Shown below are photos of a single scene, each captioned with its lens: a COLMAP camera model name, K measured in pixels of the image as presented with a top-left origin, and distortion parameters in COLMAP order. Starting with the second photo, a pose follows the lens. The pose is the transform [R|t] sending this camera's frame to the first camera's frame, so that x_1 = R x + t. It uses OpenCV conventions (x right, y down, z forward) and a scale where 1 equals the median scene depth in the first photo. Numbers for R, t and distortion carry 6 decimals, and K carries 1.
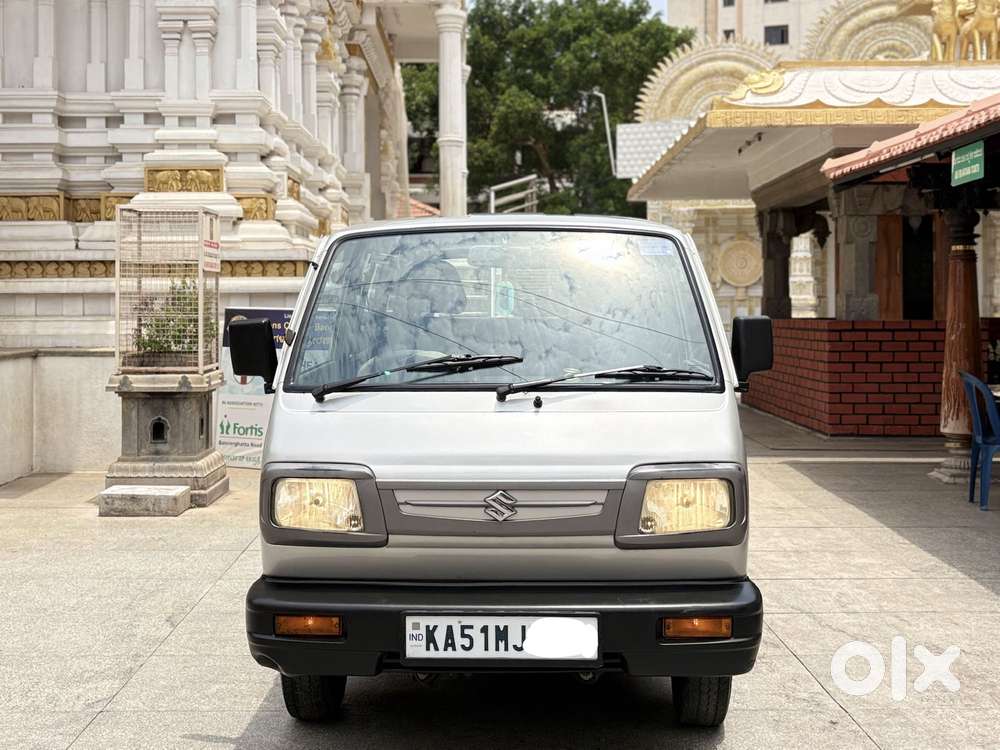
lens RADIAL K [[1136.6, 0, 500.0], [0, 1136.6, 346.5], [0, 0, 1]] dist [0.148858, -0.501583]
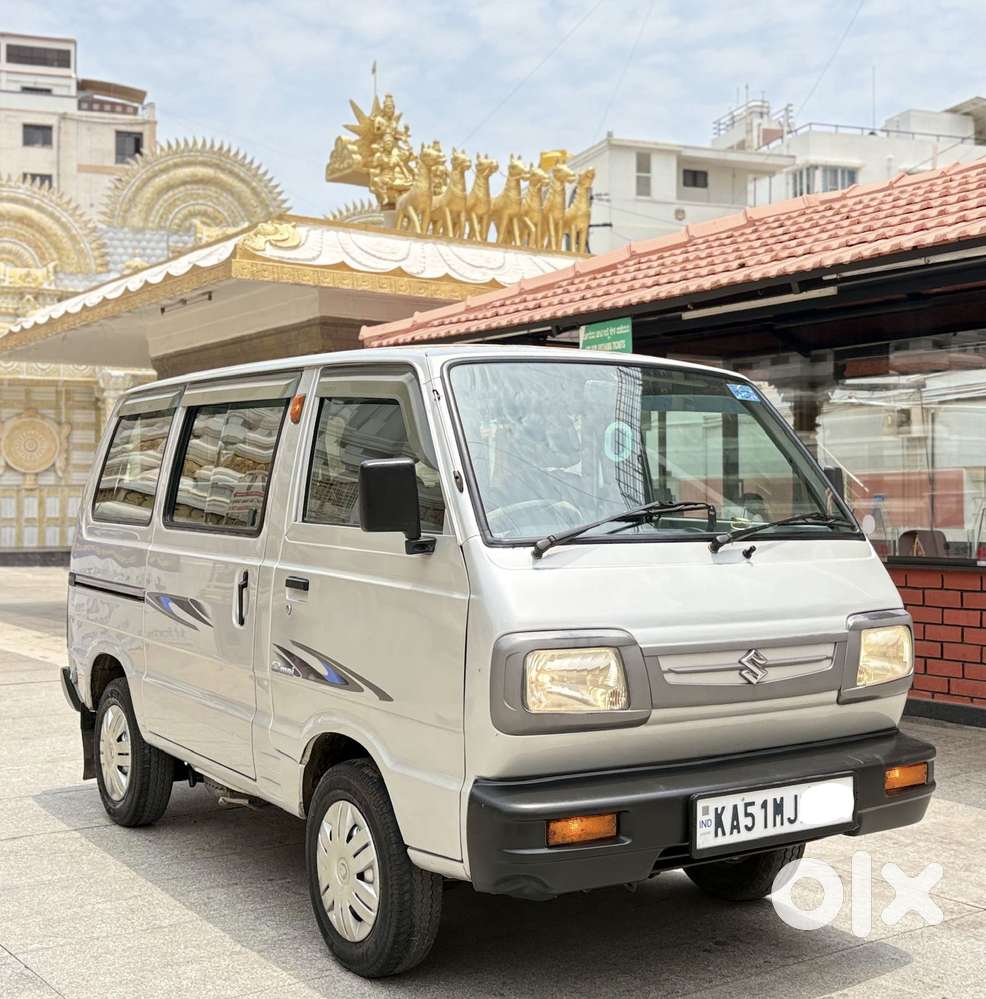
lens RADIAL K [[1307.2, 0, 493.0], [0, 1307.2, 499.5], [0, 0, 1]] dist [0.114367, -0.364716]
pose [[0.825184, 0.005328, 0.564839, -0.245240], [0.015480, 0.999367, -0.032042, 0.012414], [-0.564652, 0.035184, 0.824579, 0.084035]]
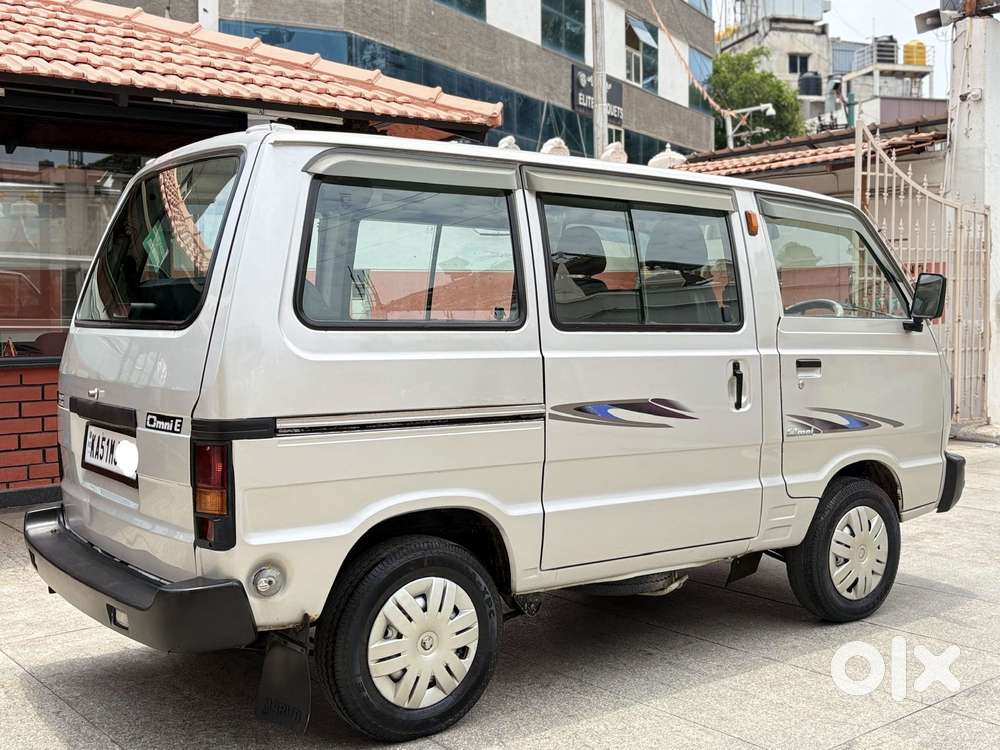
lens RADIAL K [[1136.6, 0, 500.0], [0, 1136.6, 346.5], [0, 0, 1]] dist [0.148858, -0.501583]
pose [[-0.602633, -0.026250, 0.797587, -0.353694], [0.029999, 0.998007, 0.055512, -0.010802], [-0.797455, 0.057380, -0.600644, 0.810186]]
